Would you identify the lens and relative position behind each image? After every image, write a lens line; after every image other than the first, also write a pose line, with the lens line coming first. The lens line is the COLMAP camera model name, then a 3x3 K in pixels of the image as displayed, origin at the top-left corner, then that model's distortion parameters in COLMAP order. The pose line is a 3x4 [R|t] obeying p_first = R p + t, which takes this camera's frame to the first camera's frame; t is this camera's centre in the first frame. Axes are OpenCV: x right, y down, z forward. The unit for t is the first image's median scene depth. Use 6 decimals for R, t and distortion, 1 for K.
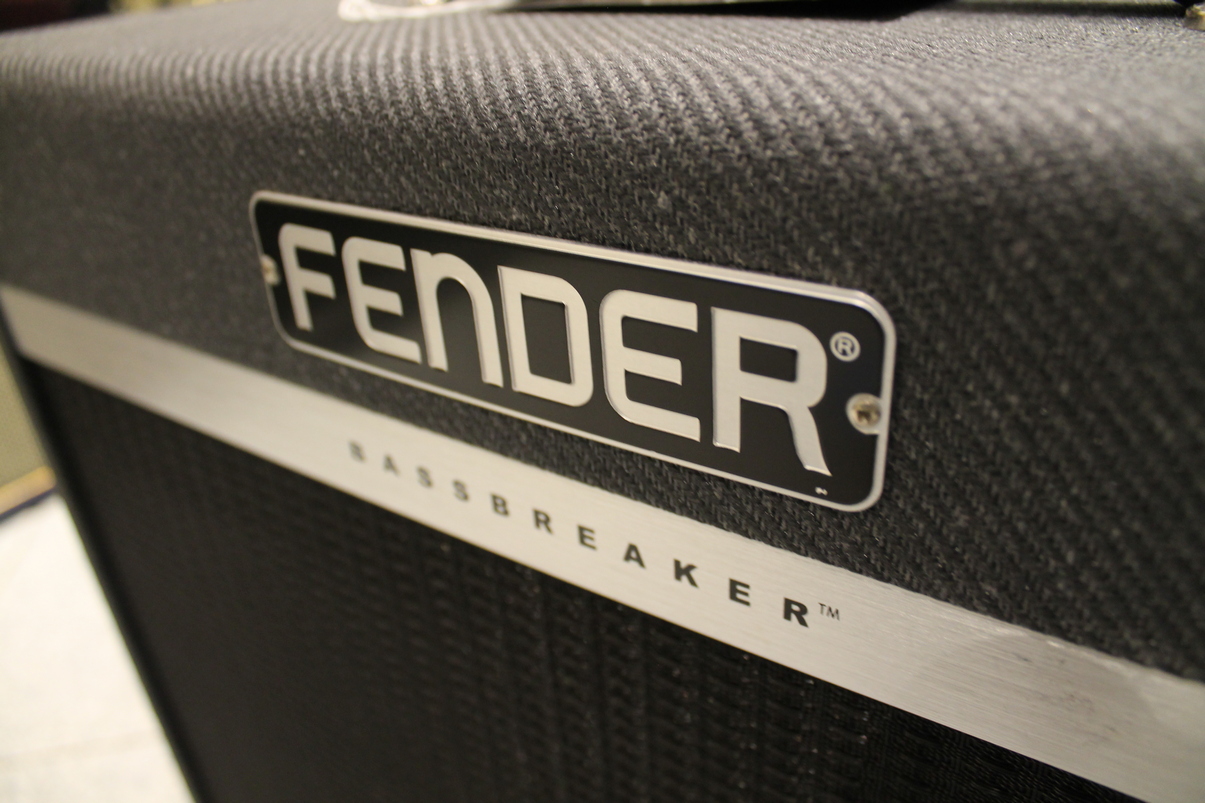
lens RADIAL K [[960.6, 0, 602.5], [0, 960.6, 401.5], [0, 0, 1]] dist [-0.005540, -0.001209]
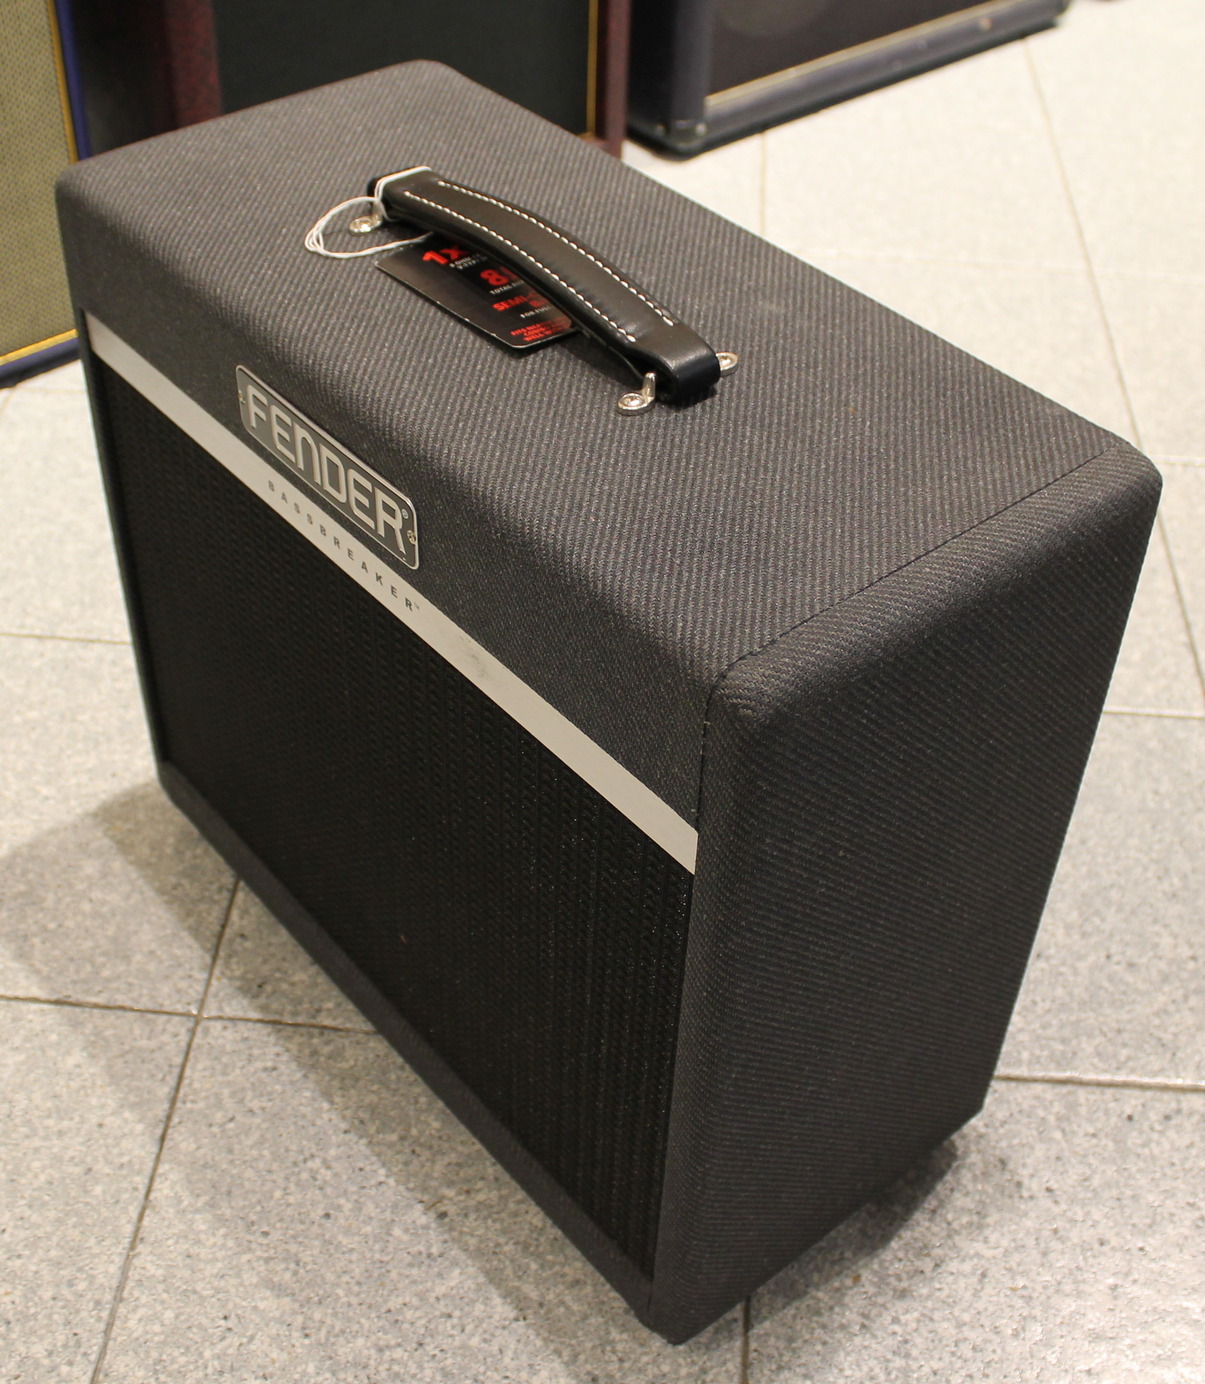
lens RADIAL K [[1804.5, 0, 602.5], [0, 1804.5, 692.0], [0, 0, 1]] dist [-0.019394, 0.067161]
pose [[0.961954, 0.242776, -0.125313, 1.386492], [-0.207810, 0.947946, 0.241274, -0.835286], [0.177366, -0.206053, 0.962332, -3.636559]]
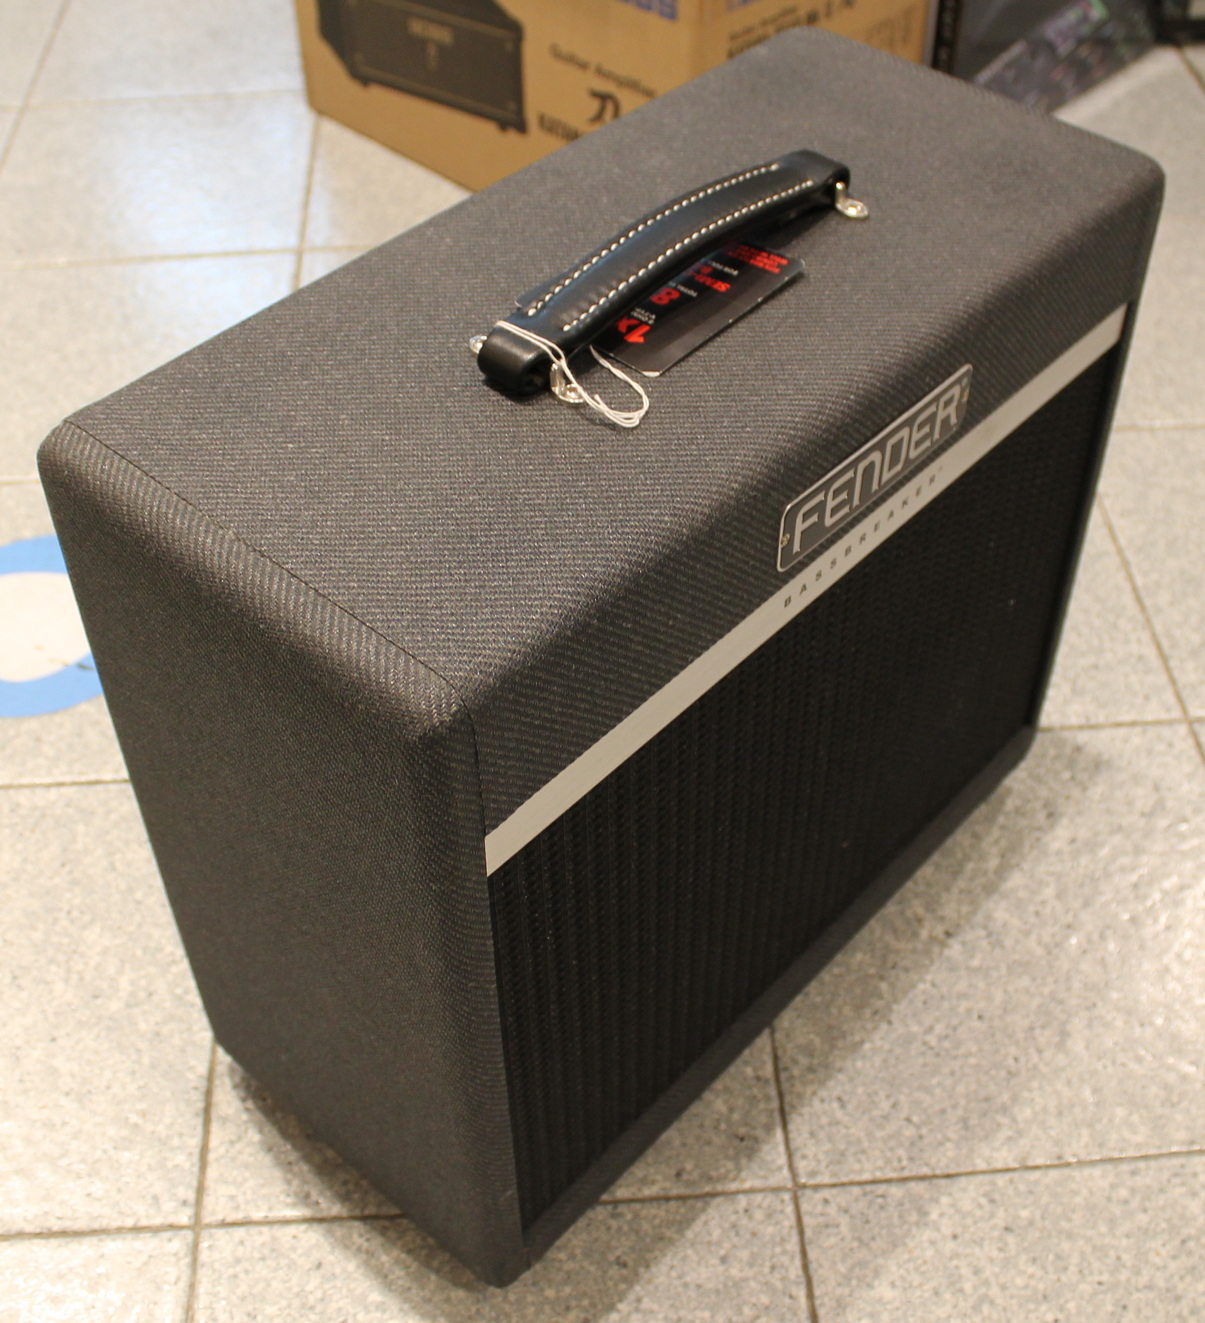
lens RADIAL K [[1665.8, 0, 602.5], [0, 1665.8, 661.5], [0, 0, 1]] dist [-0.005175, -0.045602]
pose [[0.120331, -0.647540, 0.752471, -3.965751], [0.477769, 0.702199, 0.527876, -2.448054], [-0.870205, 0.295987, 0.393871, 0.148019]]
